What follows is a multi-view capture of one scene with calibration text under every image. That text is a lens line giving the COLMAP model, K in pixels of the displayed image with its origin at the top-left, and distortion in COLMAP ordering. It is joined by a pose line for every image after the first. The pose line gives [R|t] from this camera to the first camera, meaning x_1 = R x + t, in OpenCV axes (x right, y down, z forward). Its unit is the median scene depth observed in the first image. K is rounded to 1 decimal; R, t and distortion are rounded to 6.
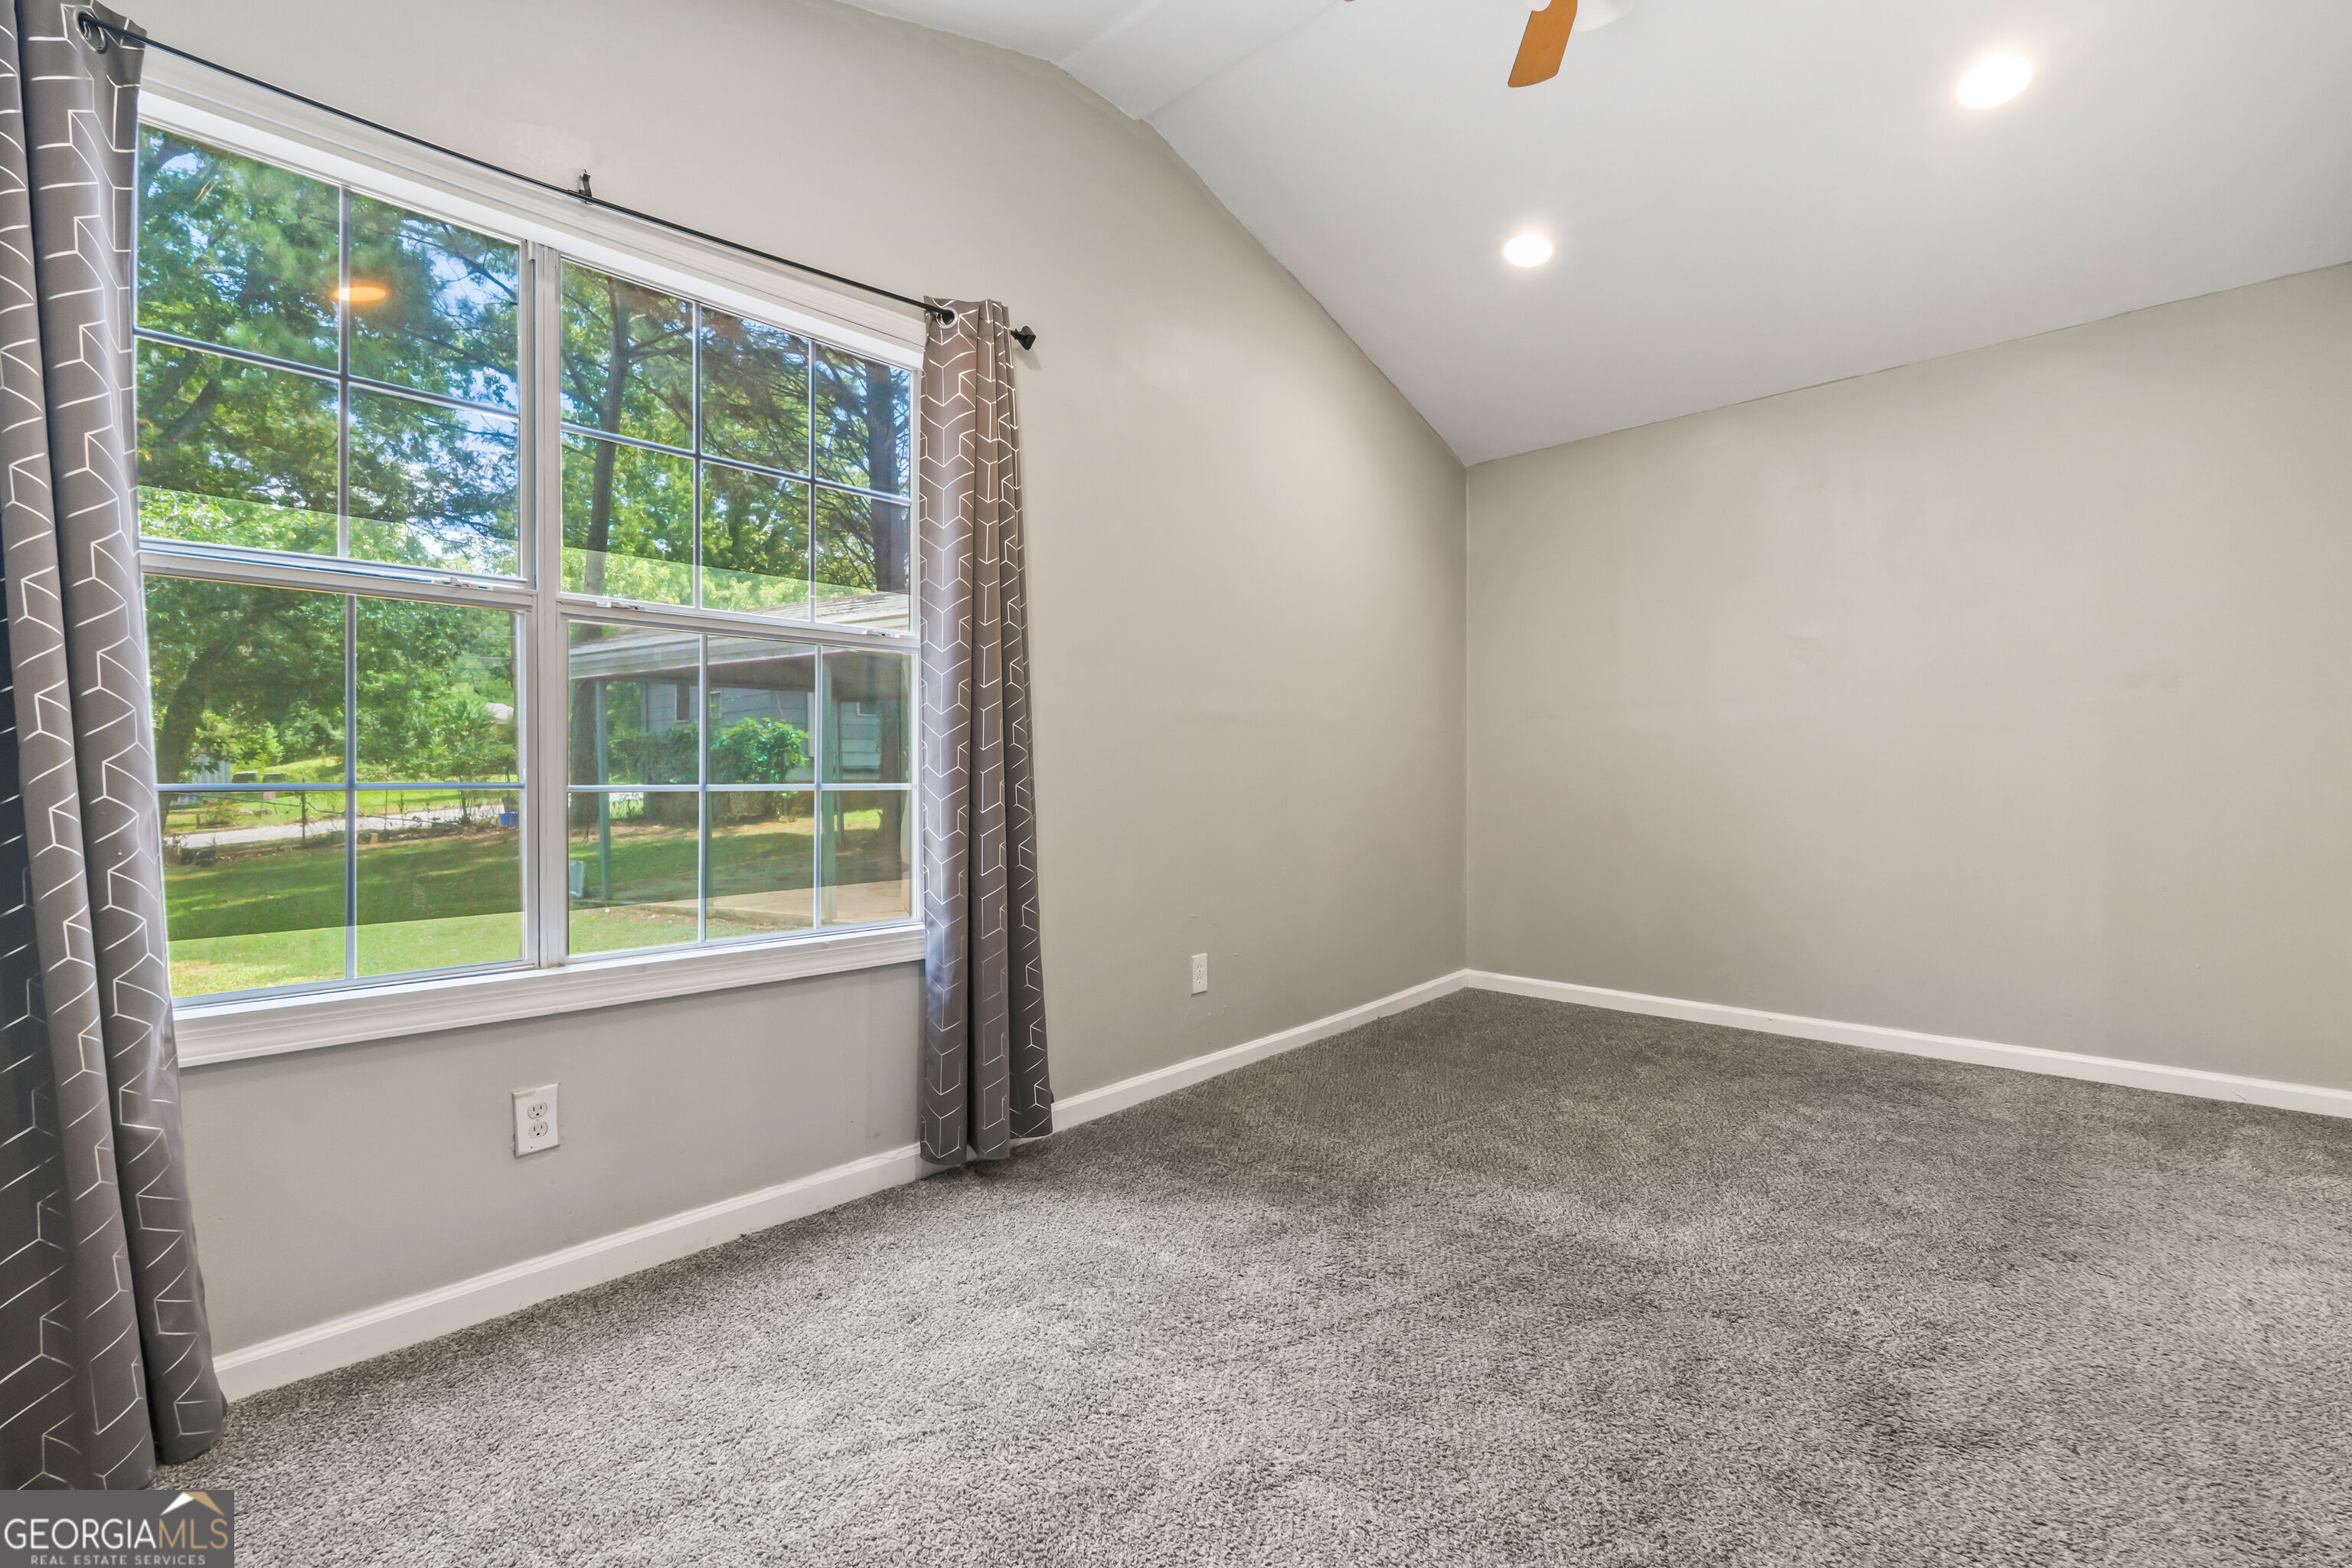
lens RADIAL K [[1040.7, 0, 1178.6], [0, 1040.7, 777.1], [0, 0, 1]] dist [0.000978, -0.000286]
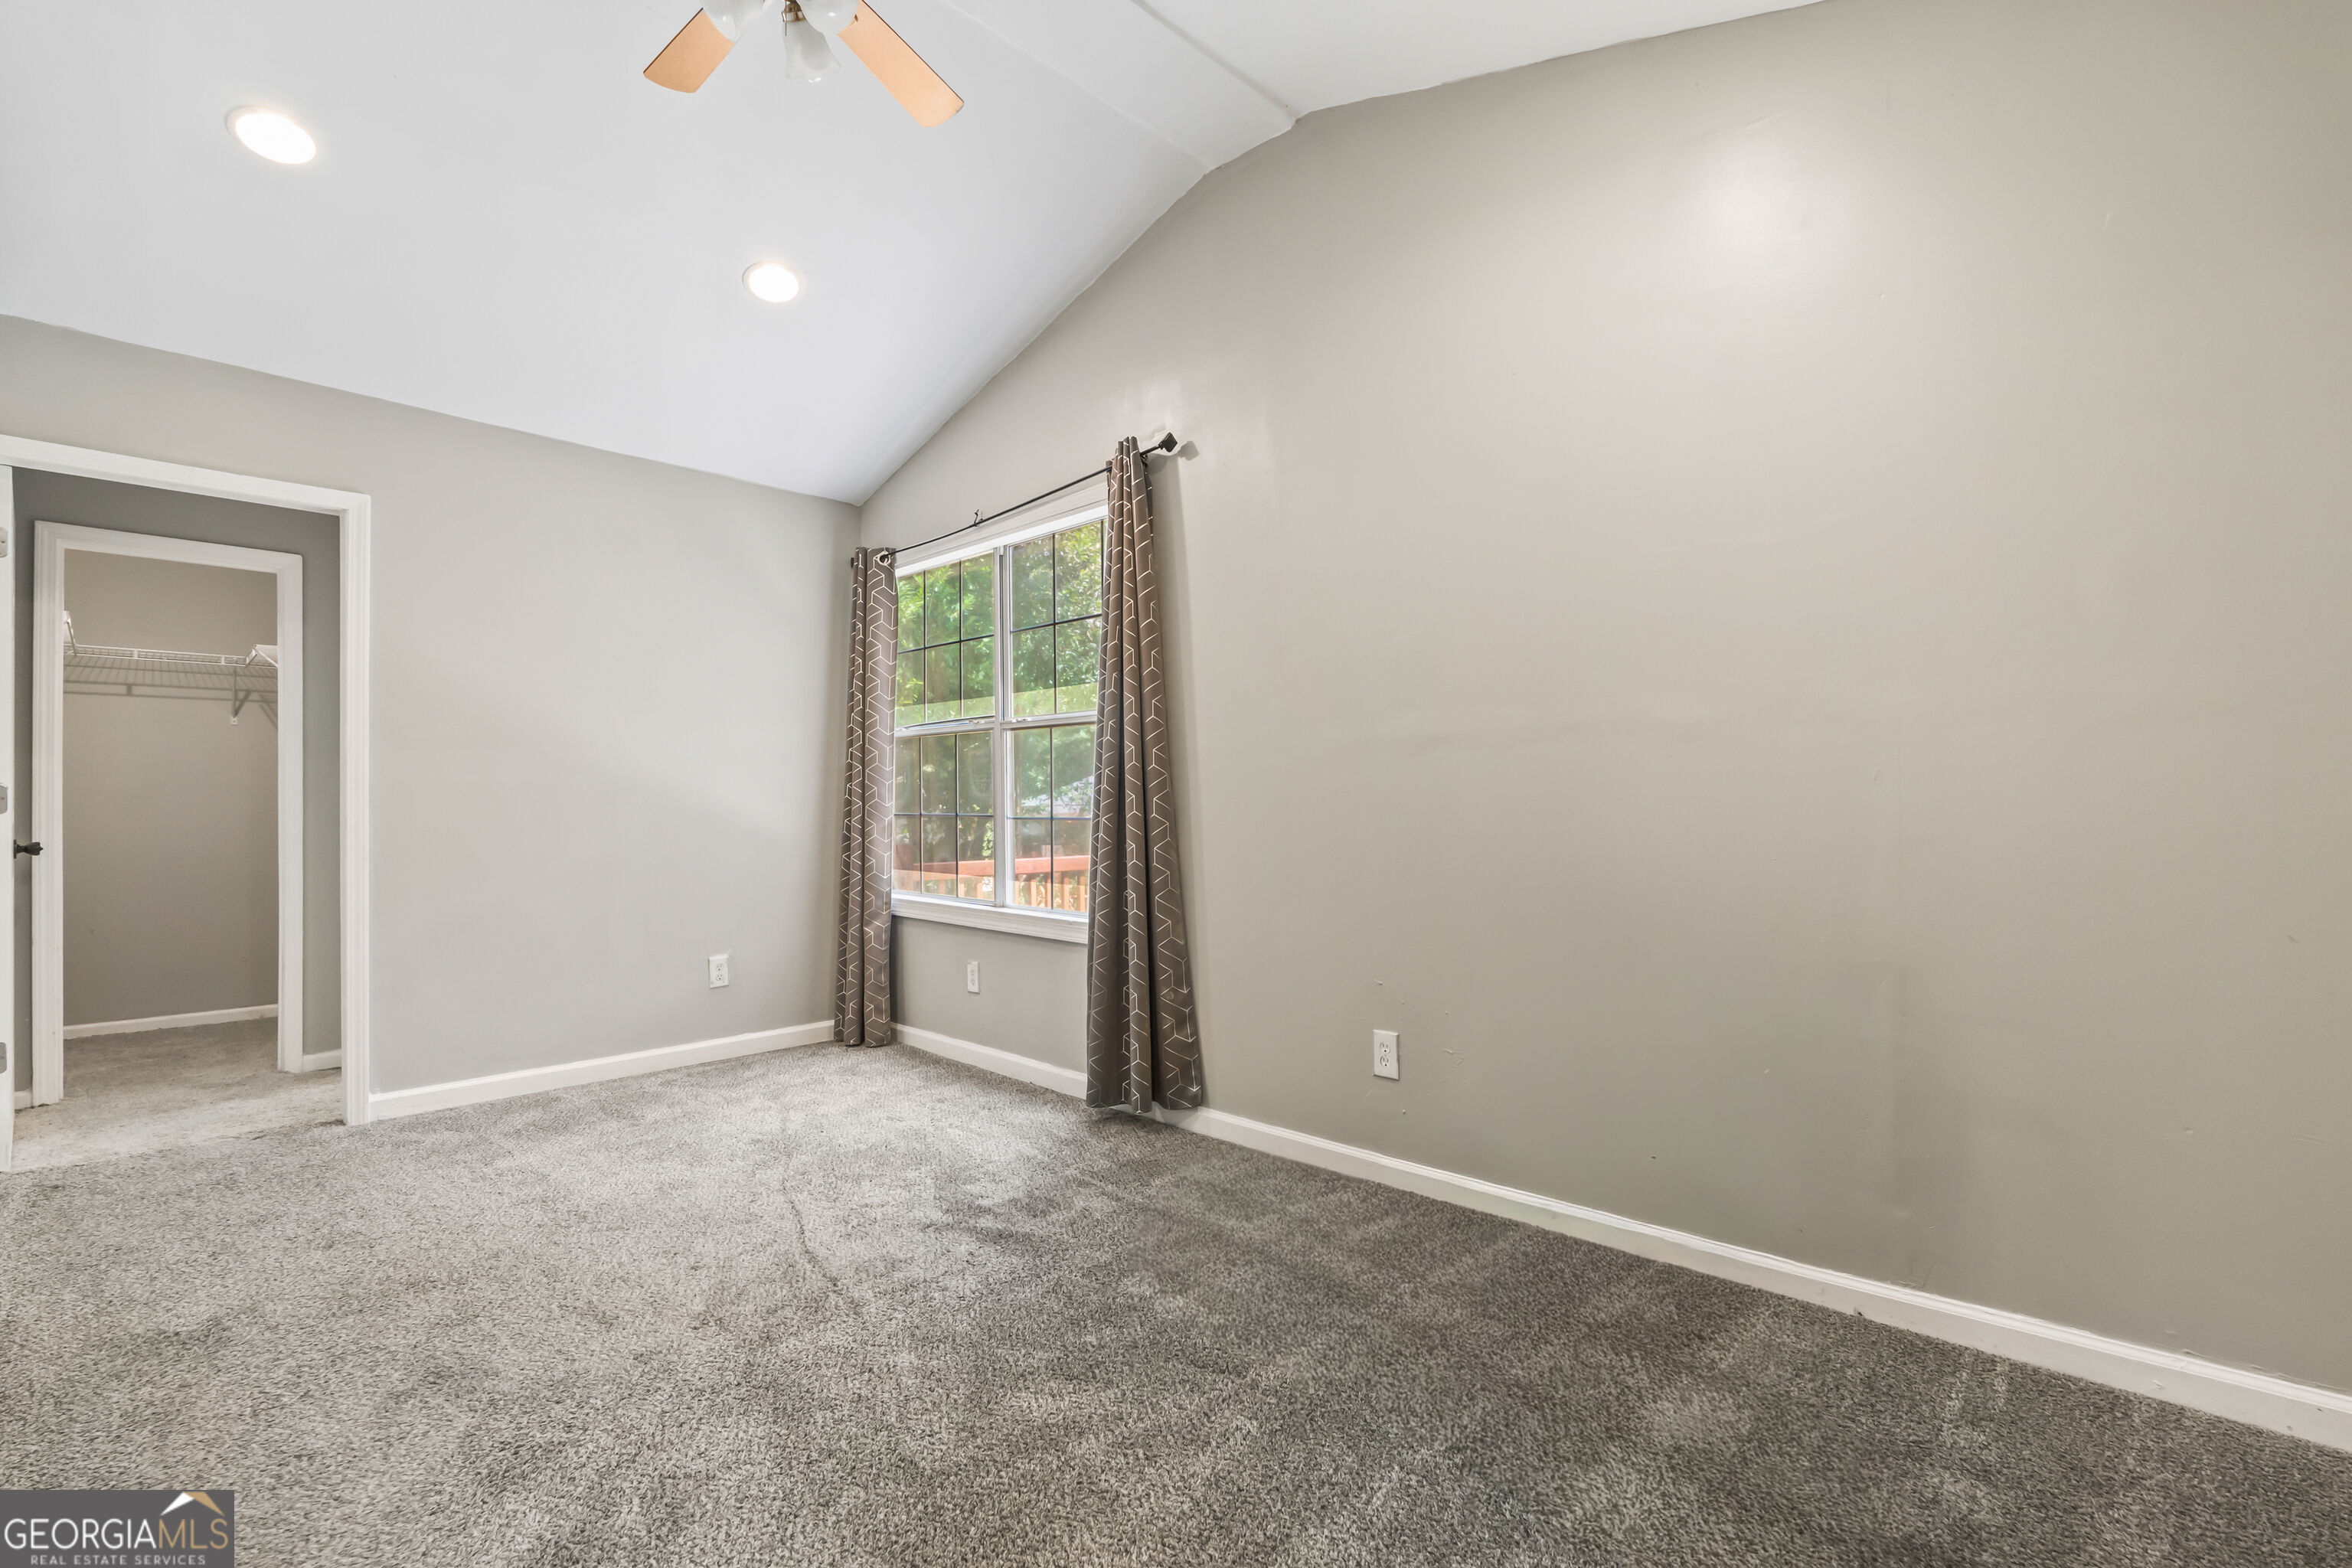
lens RADIAL K [[1040.7, 0, 1178.5], [0, 1040.7, 793.8], [0, 0, 1]] dist [0.000978, -0.000286]
pose [[-0.024523, -0.008801, -0.999661, 1.365823], [-0.003290, 0.999957, -0.008723, -0.015974], [0.999694, 0.003075, -0.024551, 1.378260]]
